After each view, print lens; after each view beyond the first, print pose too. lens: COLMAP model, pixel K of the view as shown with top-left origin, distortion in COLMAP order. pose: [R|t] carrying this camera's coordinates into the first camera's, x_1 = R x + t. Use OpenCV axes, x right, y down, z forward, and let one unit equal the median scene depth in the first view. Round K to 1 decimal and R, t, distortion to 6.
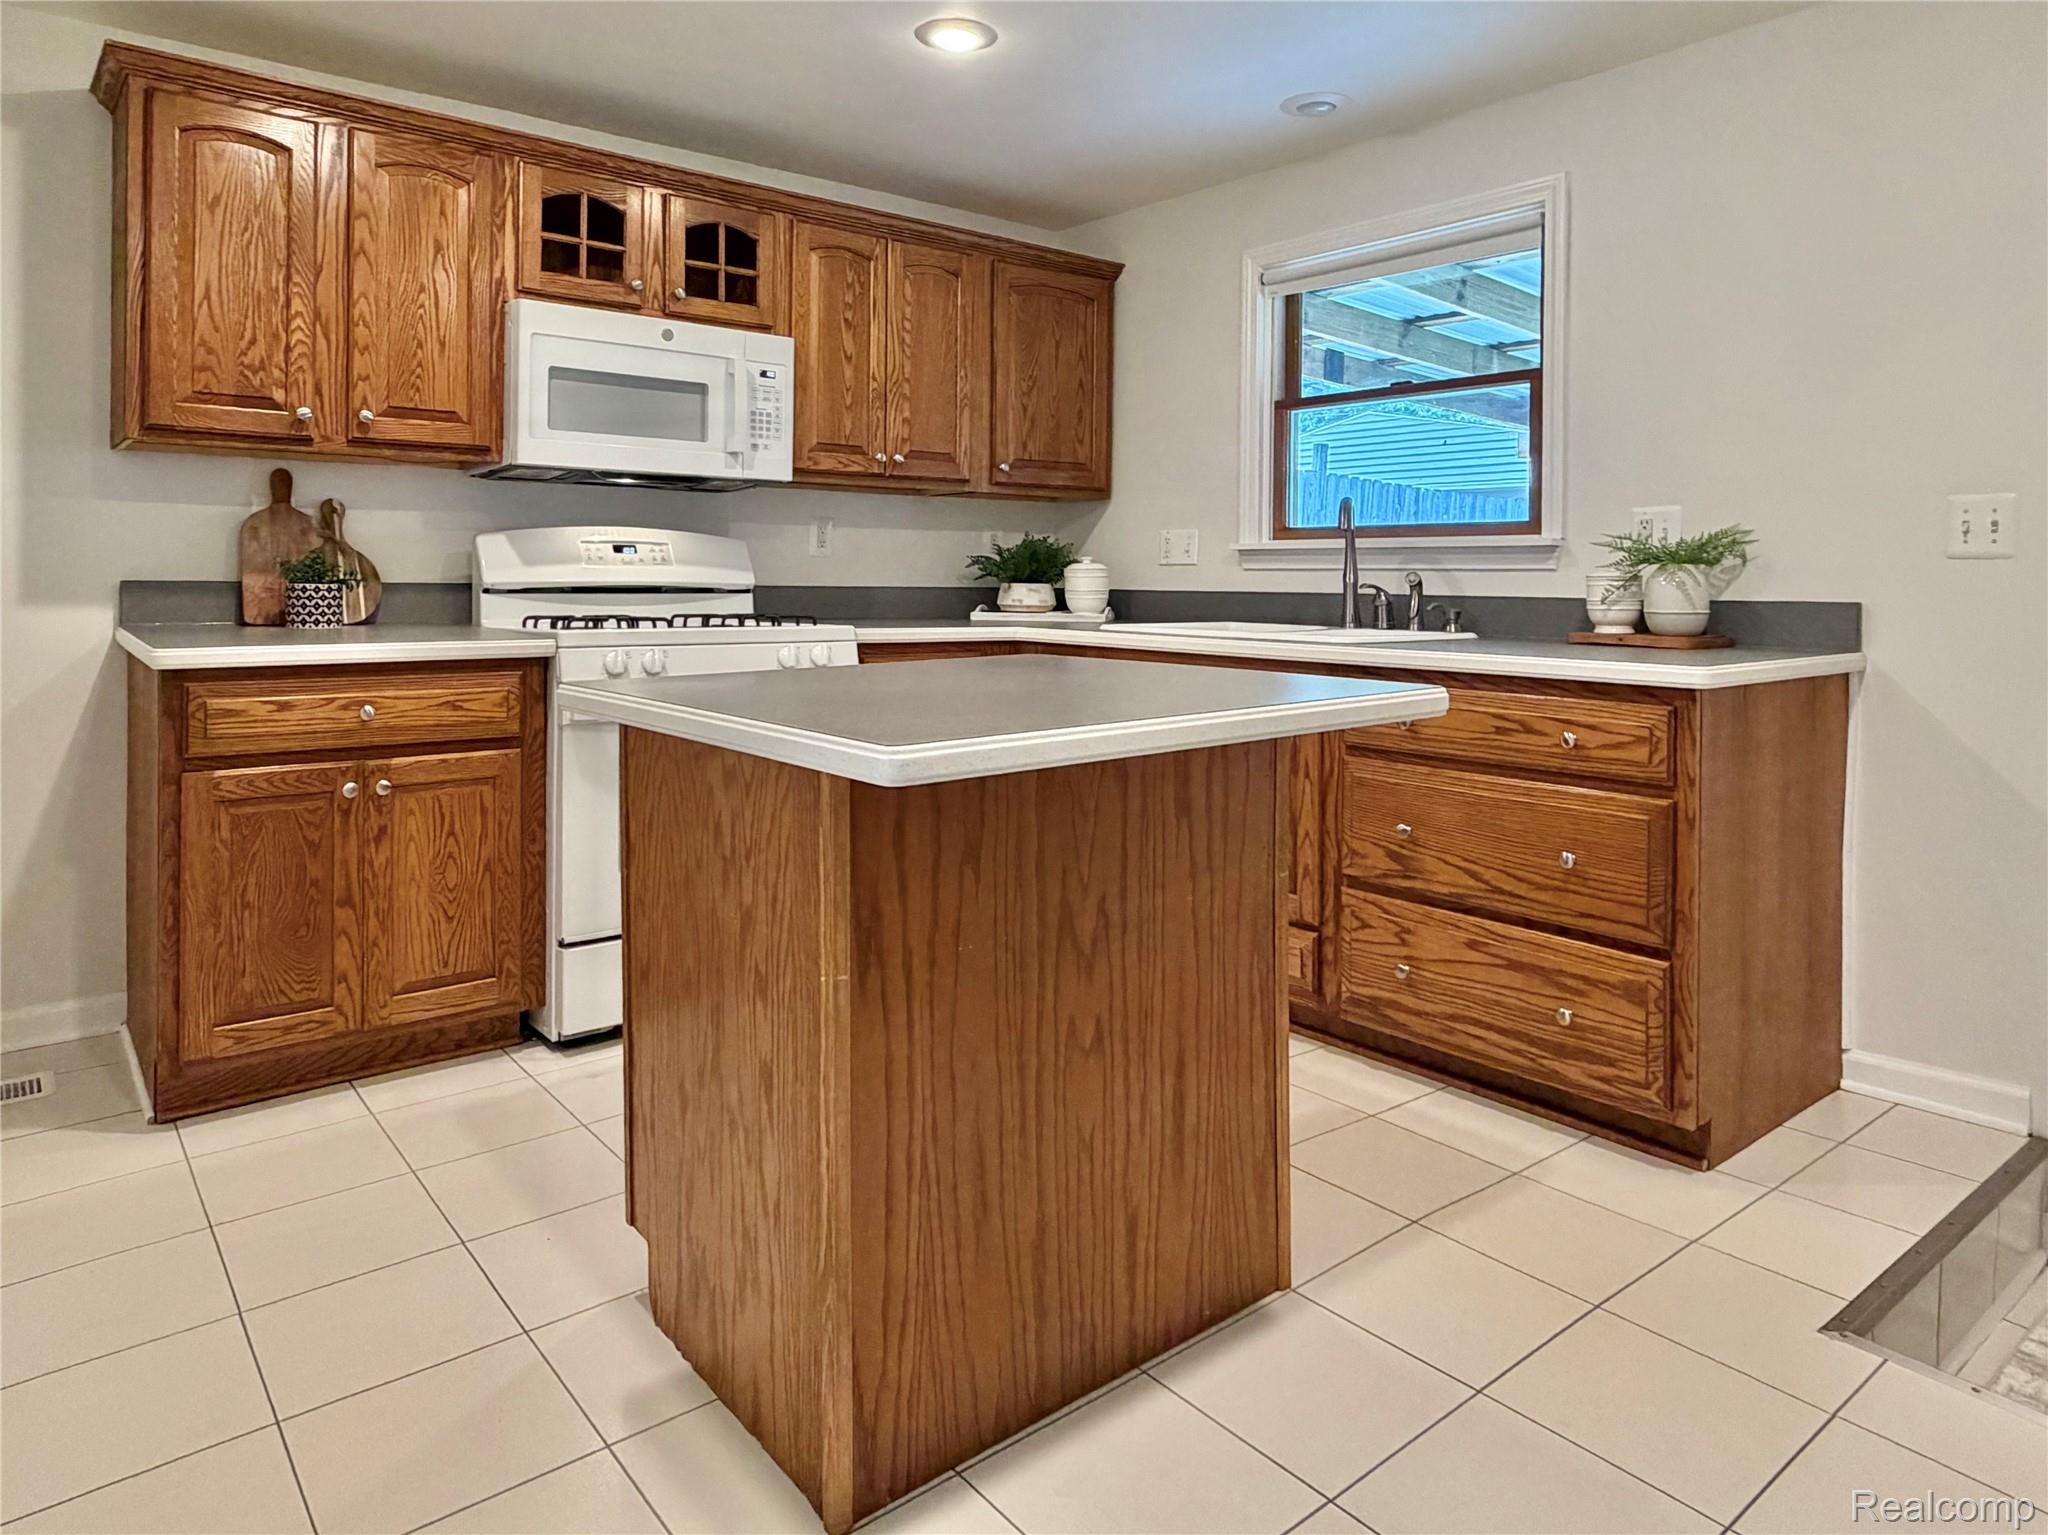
lens RADIAL K [[1288.2, 0, 1027.4], [0, 1288.2, 578.8], [0, 0, 1]] dist [-0.002396, -0.000144]
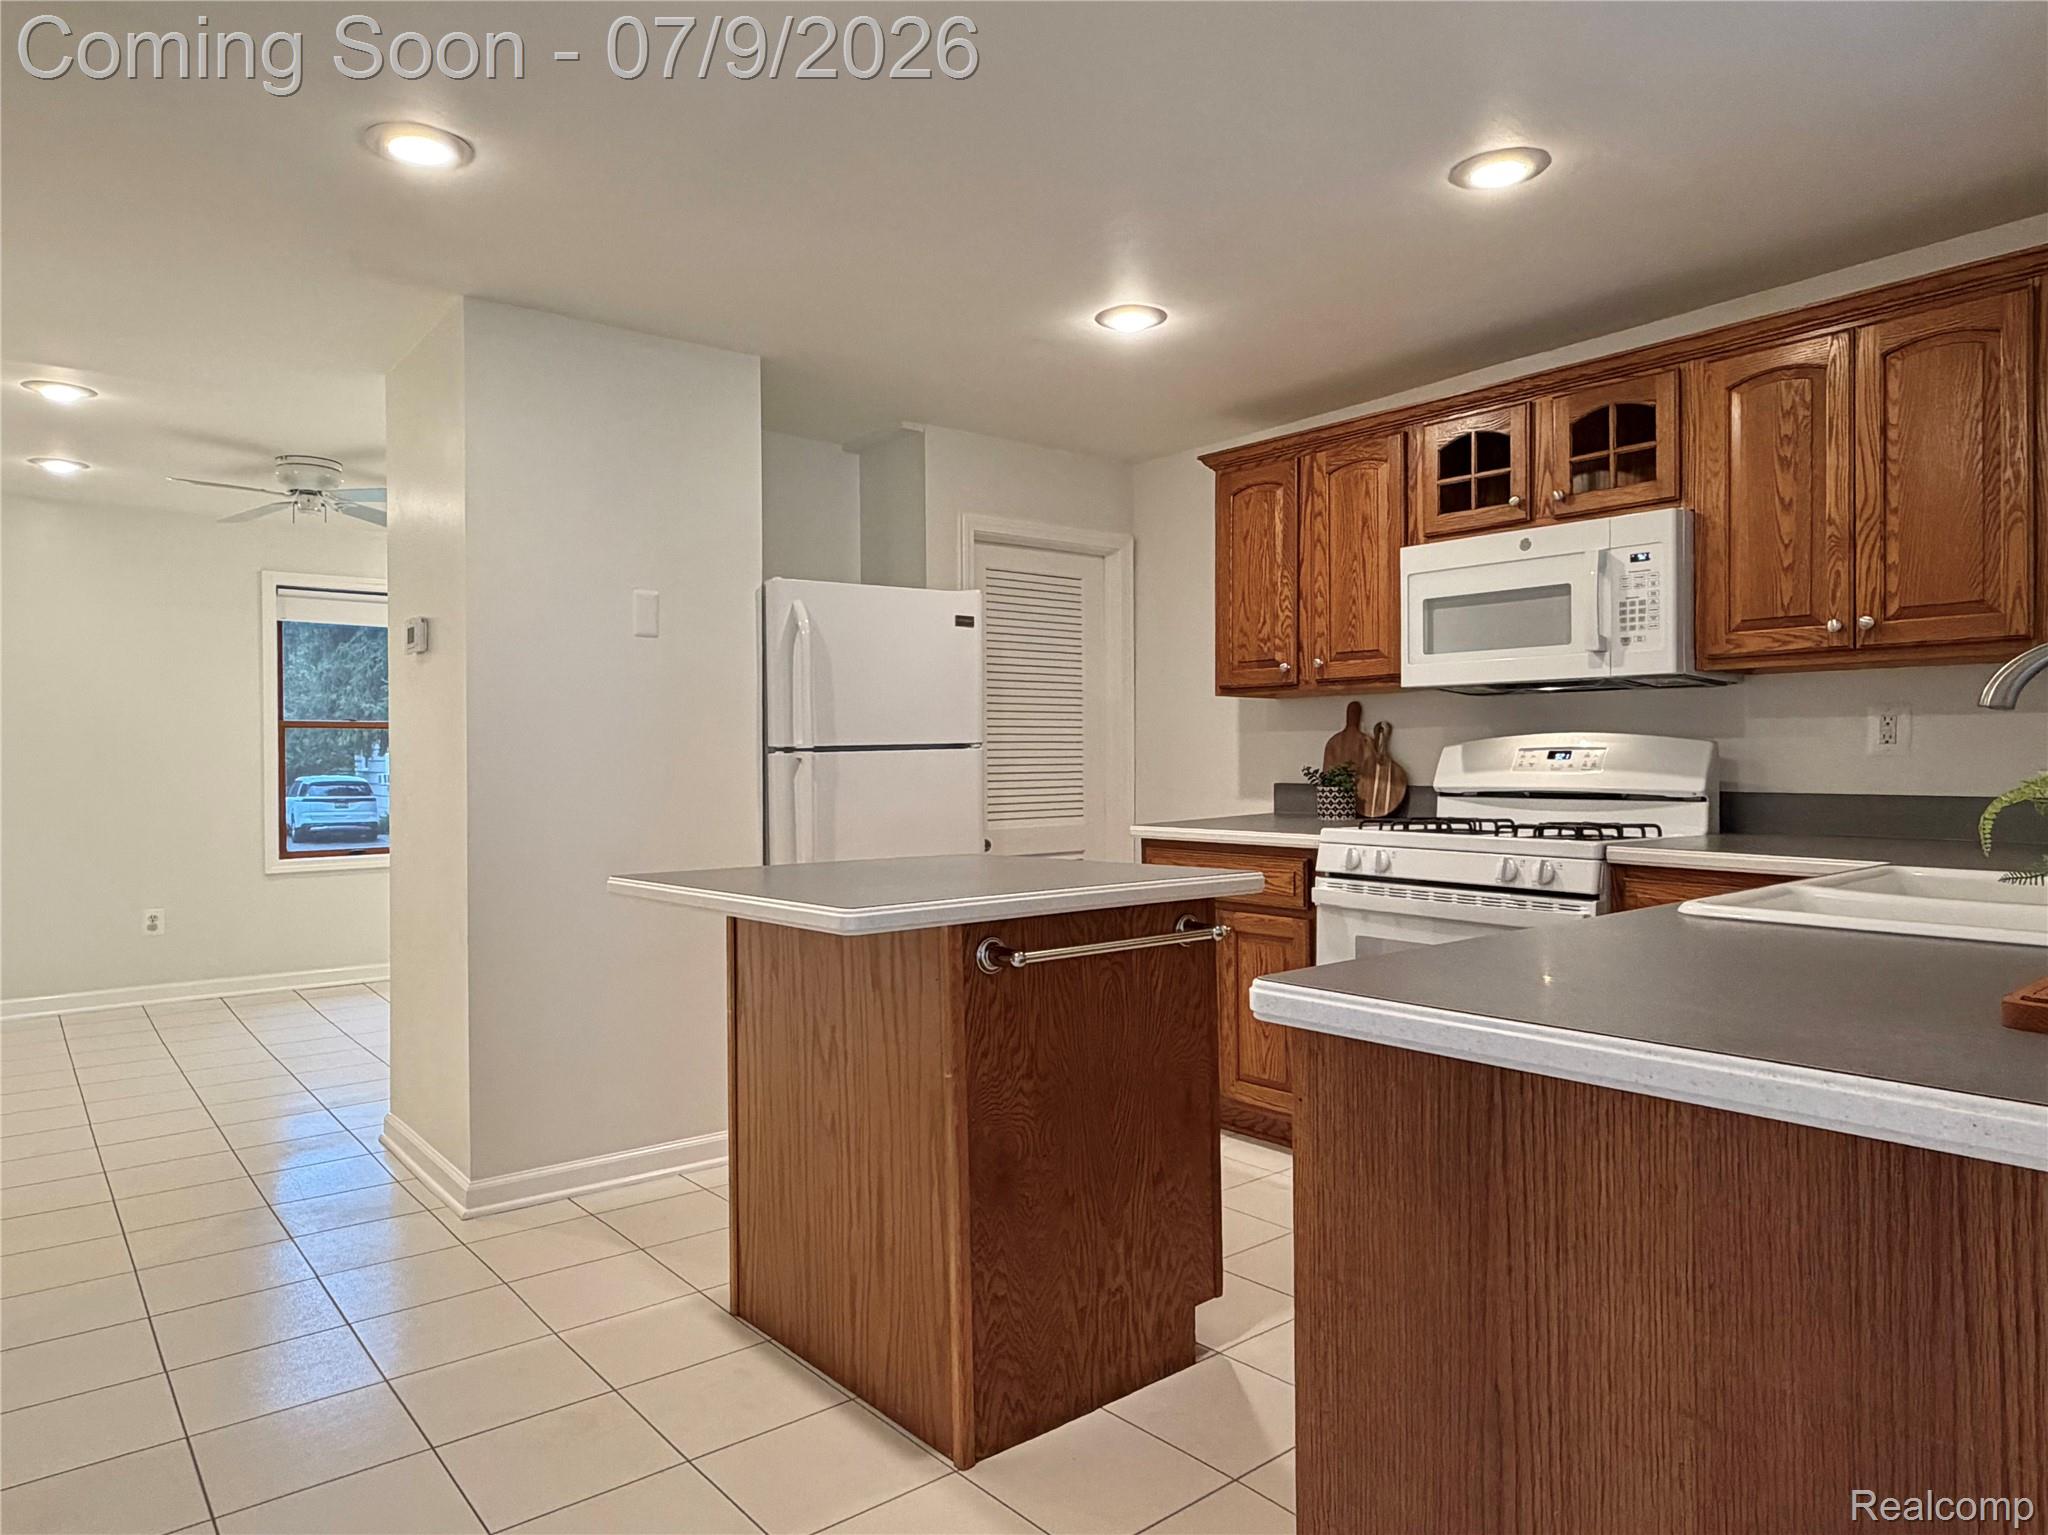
lens RADIAL K [[1272.8, 0, 1029.9], [0, 1272.8, 764.2], [0, 0, 1]] dist [-0.005827, -0.001027]
pose [[0.004362, -0.004188, -0.999982, 0.726240], [0.004775, 0.999980, -0.004167, -0.014644], [0.999979, -0.004757, 0.004381, 0.612519]]
